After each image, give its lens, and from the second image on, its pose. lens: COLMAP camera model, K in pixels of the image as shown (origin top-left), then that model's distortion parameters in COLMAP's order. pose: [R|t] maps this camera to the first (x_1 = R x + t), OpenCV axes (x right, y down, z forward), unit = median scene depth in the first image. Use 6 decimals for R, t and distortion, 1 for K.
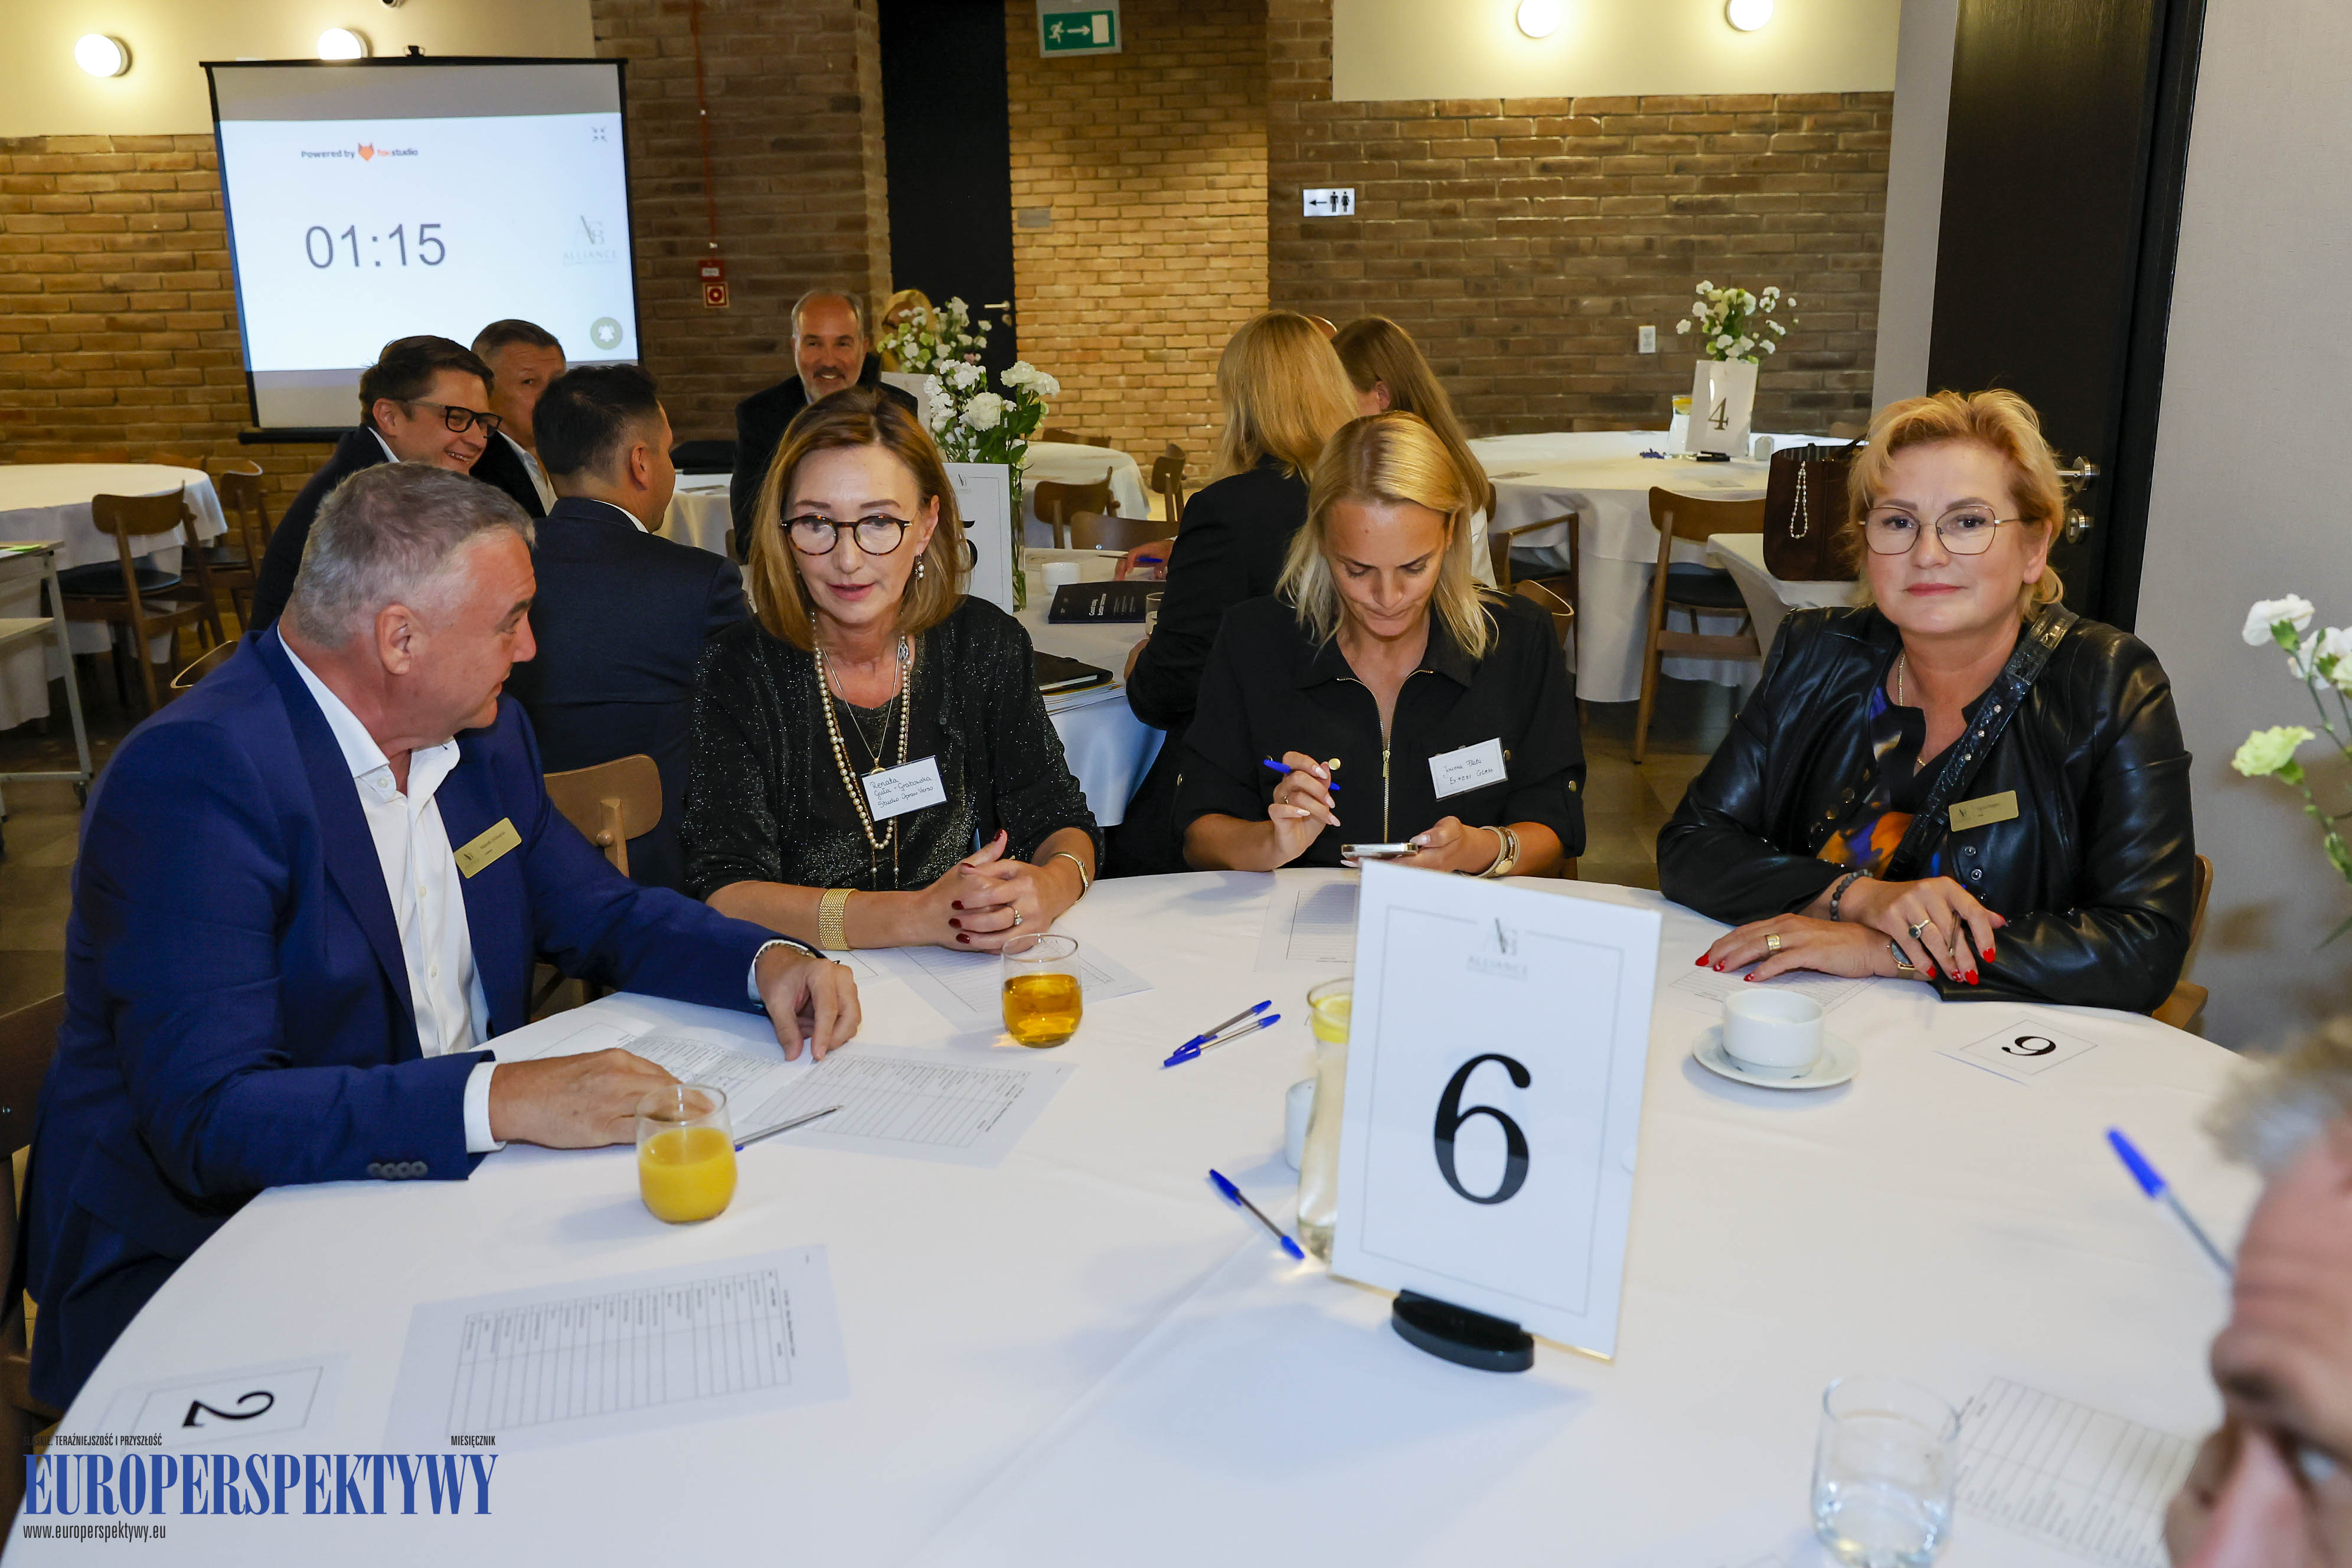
lens RADIAL K [[1900.7, 0, 1166.0], [0, 1900.7, 768.6], [0, 0, 1]] dist [-0.039381, 0.006056]
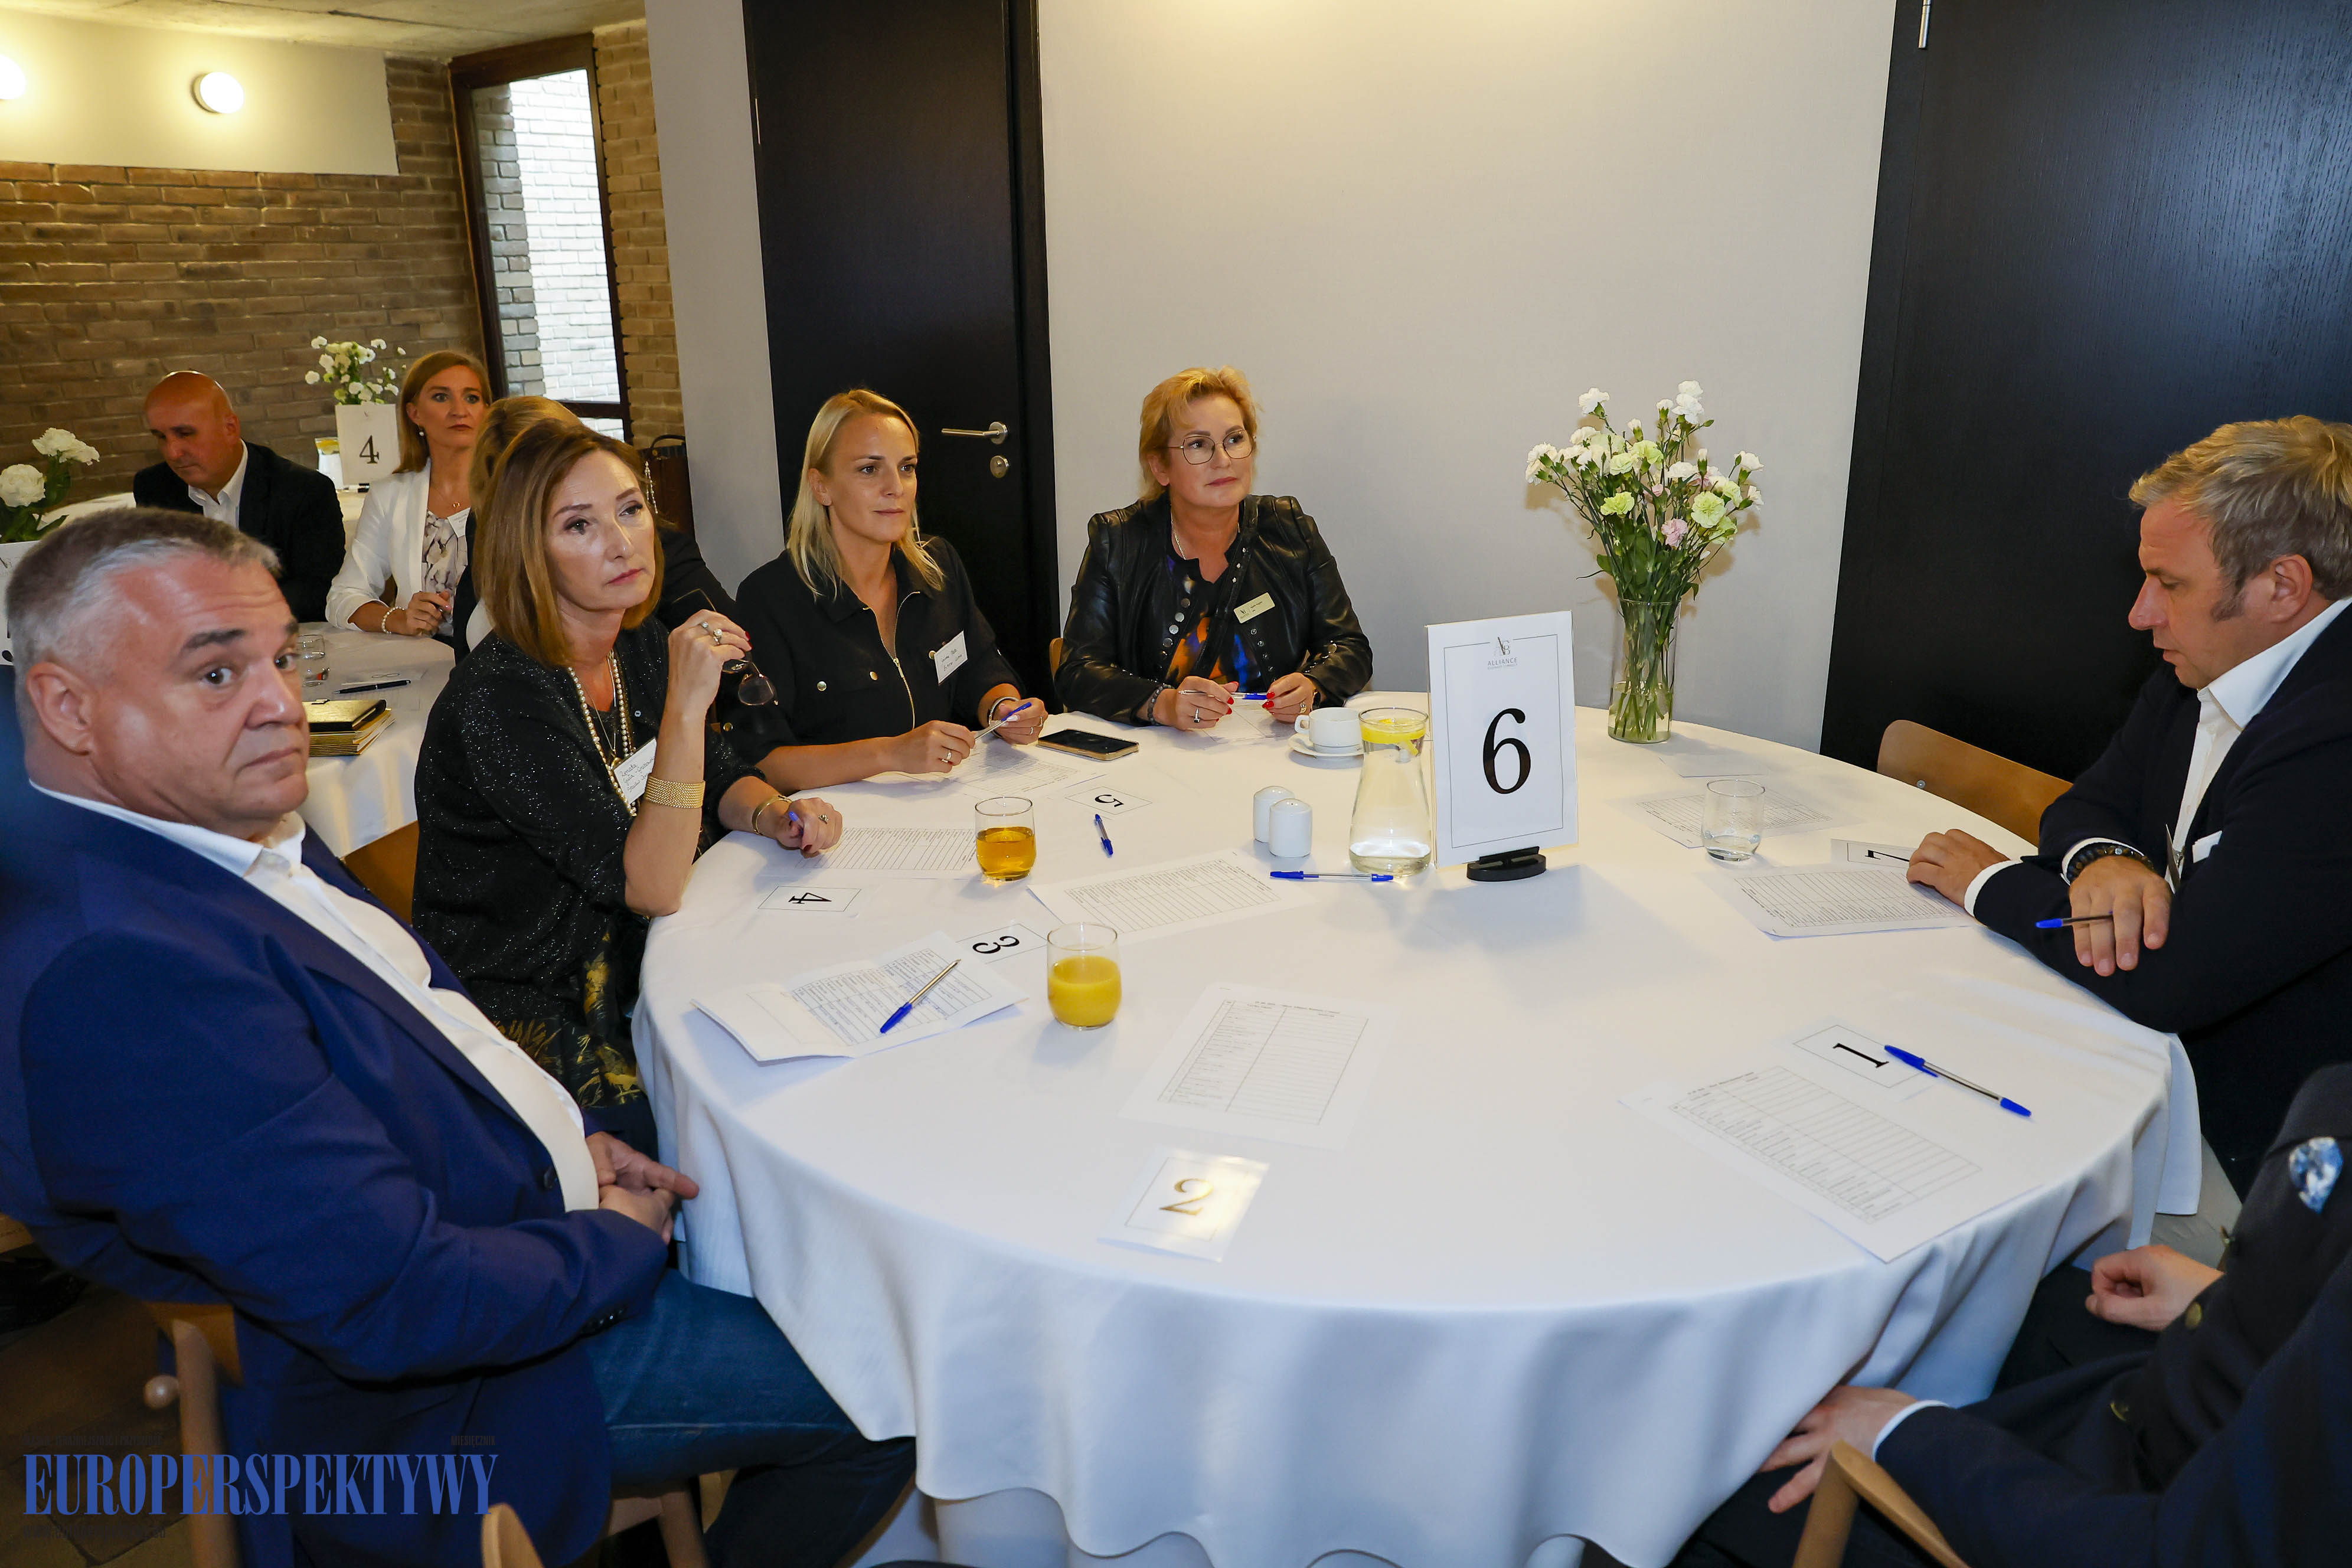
lens RADIAL K [[1585.7, 0, 1146.3], [0, 1585.7, 769.3], [0, 0, 1]] dist [-0.076467, 0.070207]
pose [[0.550844, -0.245707, 0.797621, -0.208821], [0.233755, 0.962853, 0.135173, -0.013784], [-0.801205, 0.111988, 0.587817, 0.063337]]
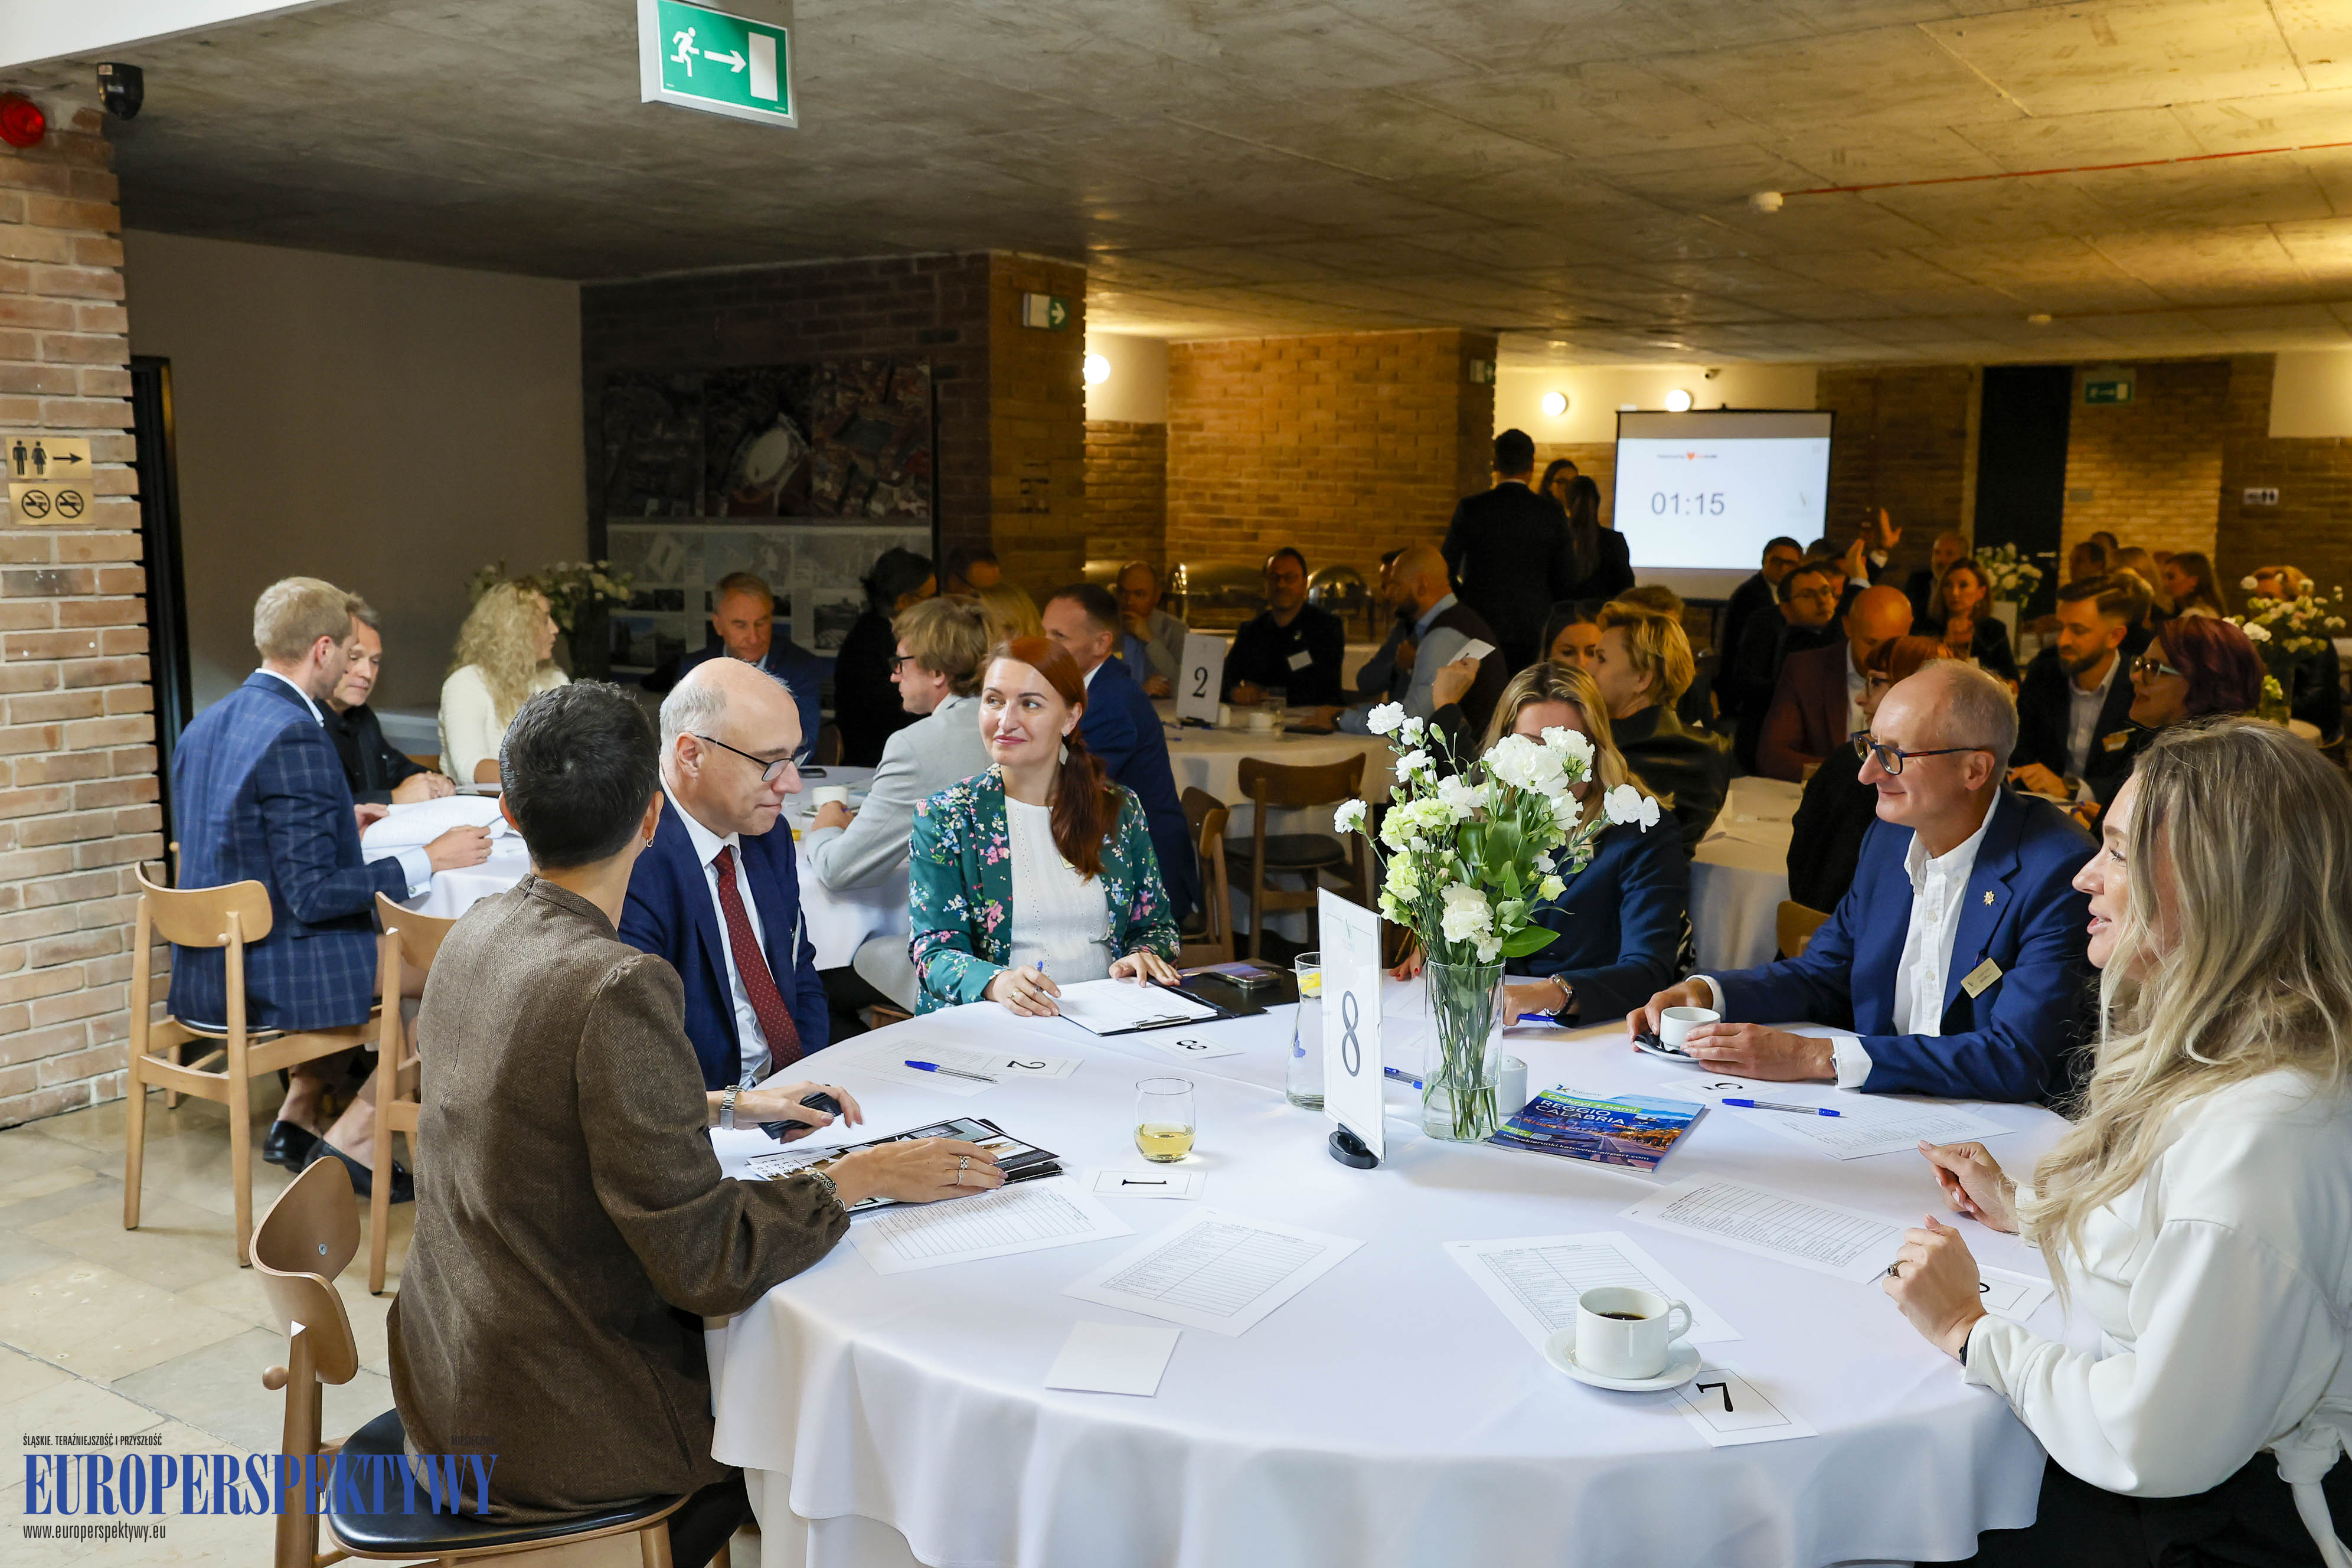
lens RADIAL K [[1948.7, 0, 1154.6], [0, 1948.7, 780.8], [0, 0, 1]] dist [-0.050261, 0.044270]
pose [[0.861193, 0.097032, -0.498931, 0.117657], [-0.157452, 0.984252, -0.080359, 0.232151], [0.483276, 0.147762, 0.862908, -0.879844]]
